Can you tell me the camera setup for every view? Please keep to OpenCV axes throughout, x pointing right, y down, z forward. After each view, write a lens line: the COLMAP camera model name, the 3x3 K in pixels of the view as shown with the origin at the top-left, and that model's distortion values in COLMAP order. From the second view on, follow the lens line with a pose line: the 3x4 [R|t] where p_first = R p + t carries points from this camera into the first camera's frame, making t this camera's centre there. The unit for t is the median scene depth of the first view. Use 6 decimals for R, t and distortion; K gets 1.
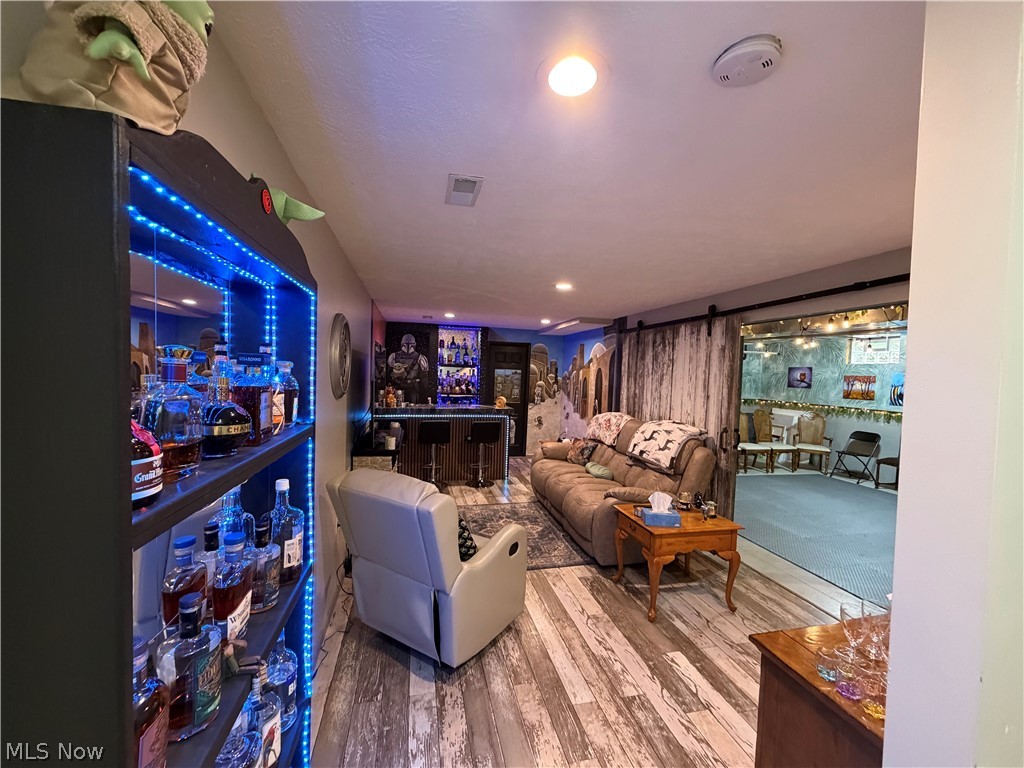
lens RADIAL K [[409.8, 0, 506.7], [0, 409.8, 386.7], [0, 0, 1]] dist [0.001816, -0.000305]
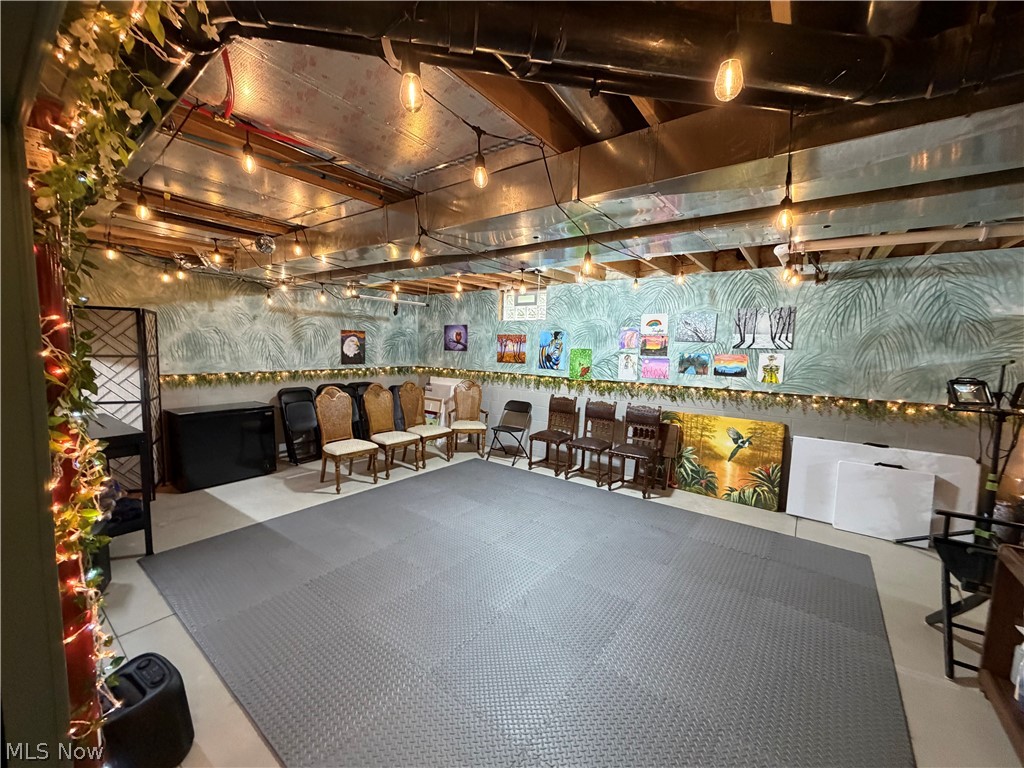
lens RADIAL K [[409.8, 0, 511.5], [0, 409.8, 383.0], [0, 0, 1]] dist [0.001816, -0.000305]
pose [[0.757854, -0.070958, 0.648554, 0.296794], [0.023660, 0.996403, 0.081369, 0.003610], [-0.651995, -0.046321, 0.756807, 0.346566]]
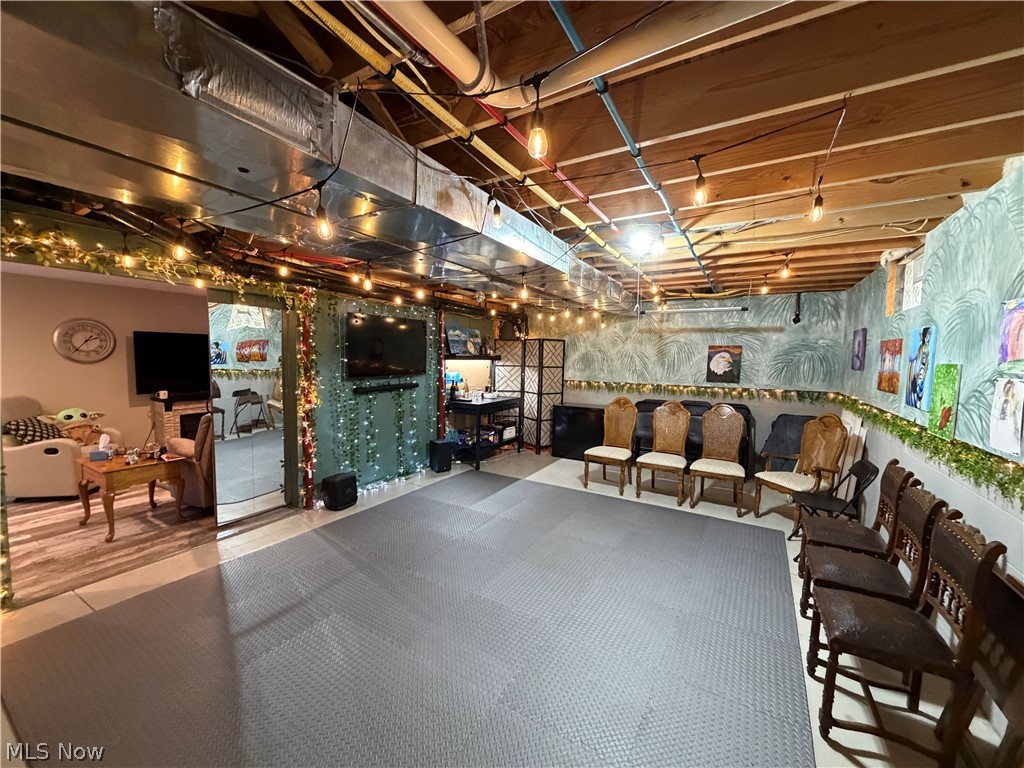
lens RADIAL K [[409.8, 0, 509.6], [0, 409.8, 387.5], [0, 0, 1]] dist [0.001816, -0.000305]
pose [[0.725256, 0.036071, -0.687533, 0.841829], [-0.021581, 0.999327, 0.029665, 0.021011], [0.688141, -0.006677, 0.725547, 0.369066]]
